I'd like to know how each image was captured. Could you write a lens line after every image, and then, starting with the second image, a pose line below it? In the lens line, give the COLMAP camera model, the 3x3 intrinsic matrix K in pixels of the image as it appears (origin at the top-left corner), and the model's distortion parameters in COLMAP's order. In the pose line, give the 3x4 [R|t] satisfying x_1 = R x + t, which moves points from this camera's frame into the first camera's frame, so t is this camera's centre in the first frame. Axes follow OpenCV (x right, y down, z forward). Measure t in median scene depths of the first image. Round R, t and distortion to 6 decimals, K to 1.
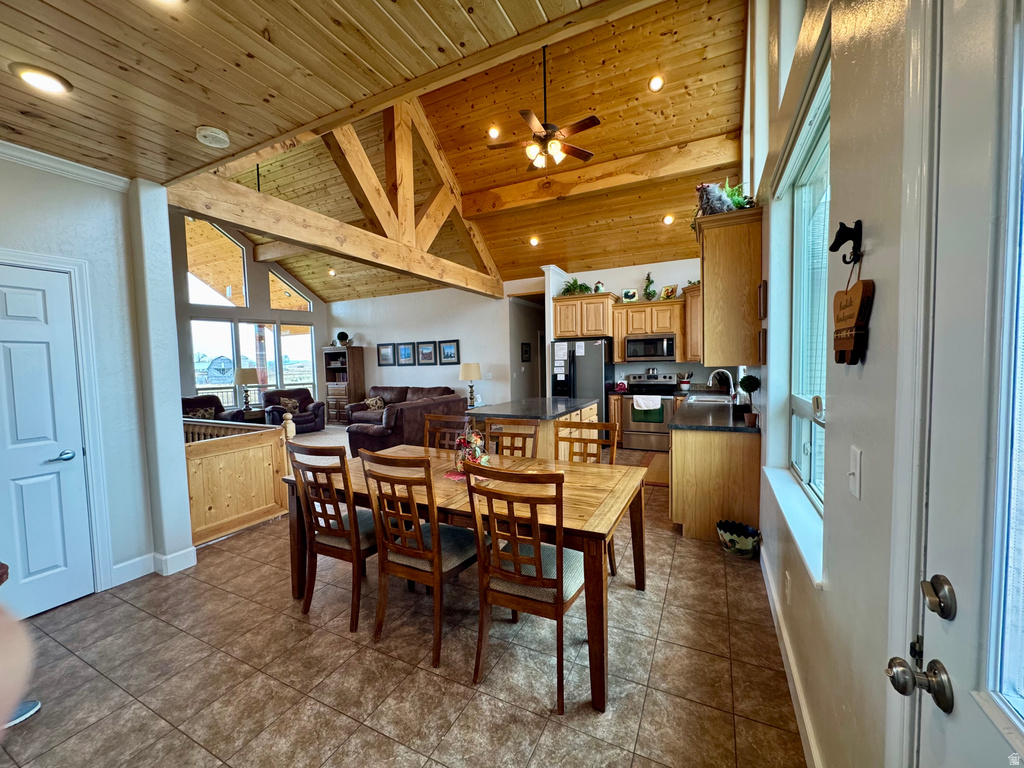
lens RADIAL K [[405.8, 0, 513.5], [0, 405.8, 384.6], [0, 0, 1]] dist [-0.002229, 0.000354]
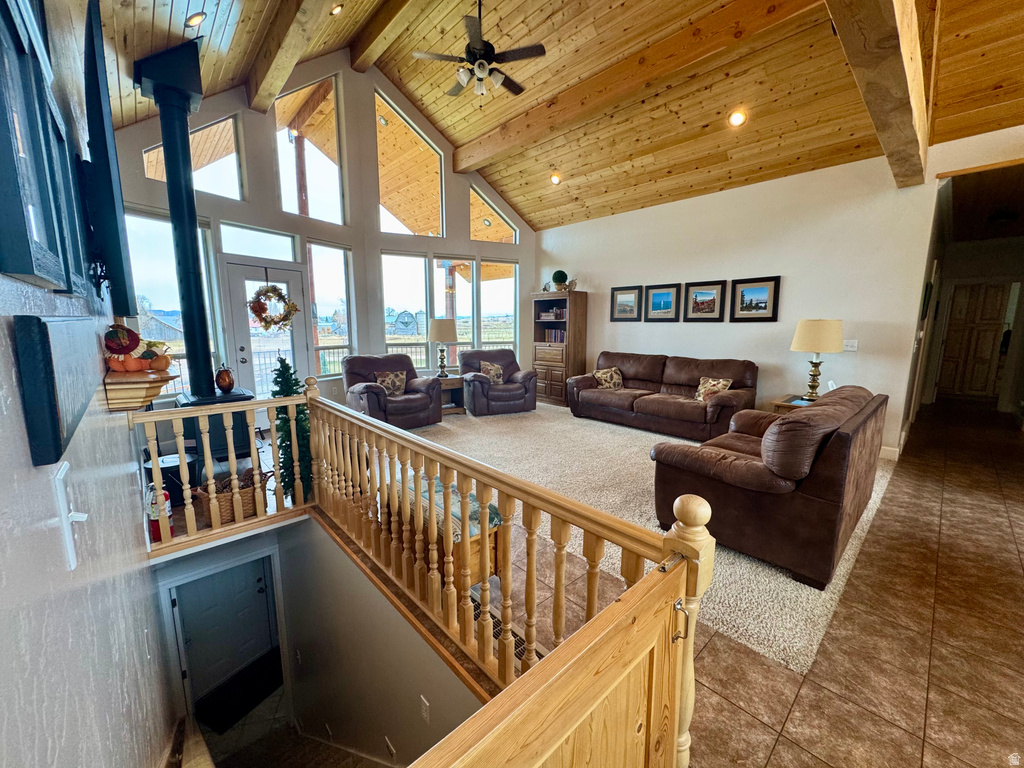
lens RADIAL K [[405.8, 0, 510.7], [0, 405.8, 385.6], [0, 0, 1]] dist [-0.002229, 0.000354]
pose [[0.931982, 0.081878, -0.353138, -0.257717], [-0.045579, 0.992895, 0.109921, -0.006902], [0.359629, -0.086349, 0.929091, 0.330110]]
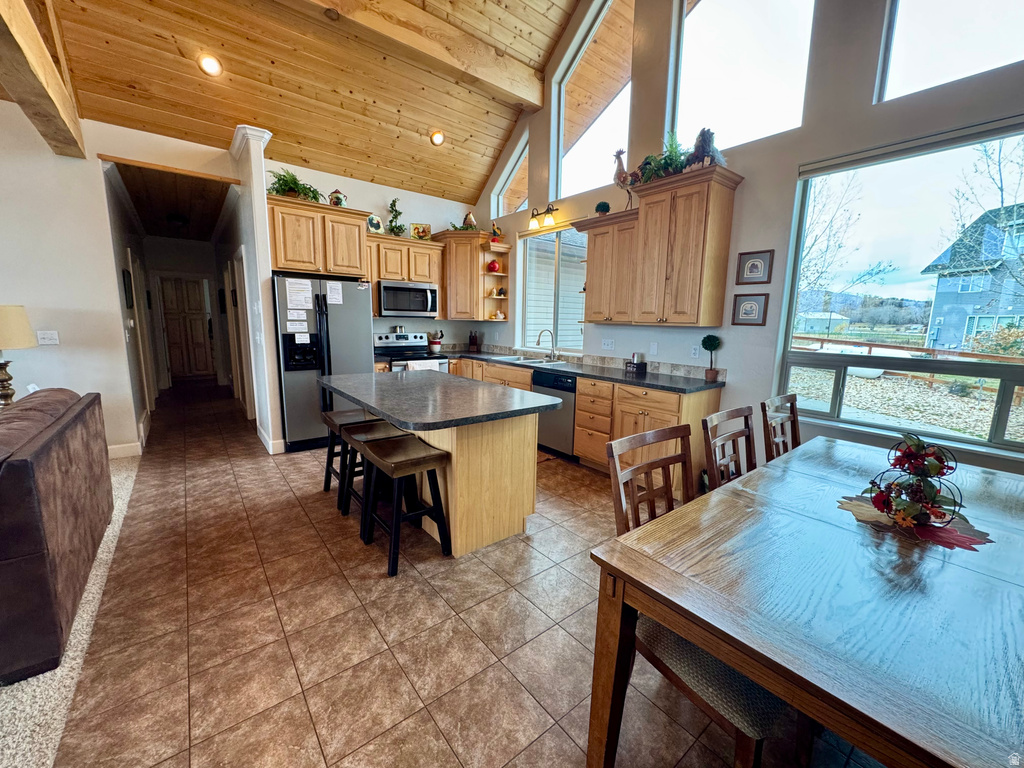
lens RADIAL K [[405.8, 0, 510.3], [0, 405.8, 384.3], [0, 0, 1]] dist [-0.002229, 0.000354]
pose [[0.430450, -0.111963, 0.895643, -0.221730], [0.023089, 0.993318, 0.113077, -0.008943], [-0.902319, -0.027994, 0.430159, 0.352794]]
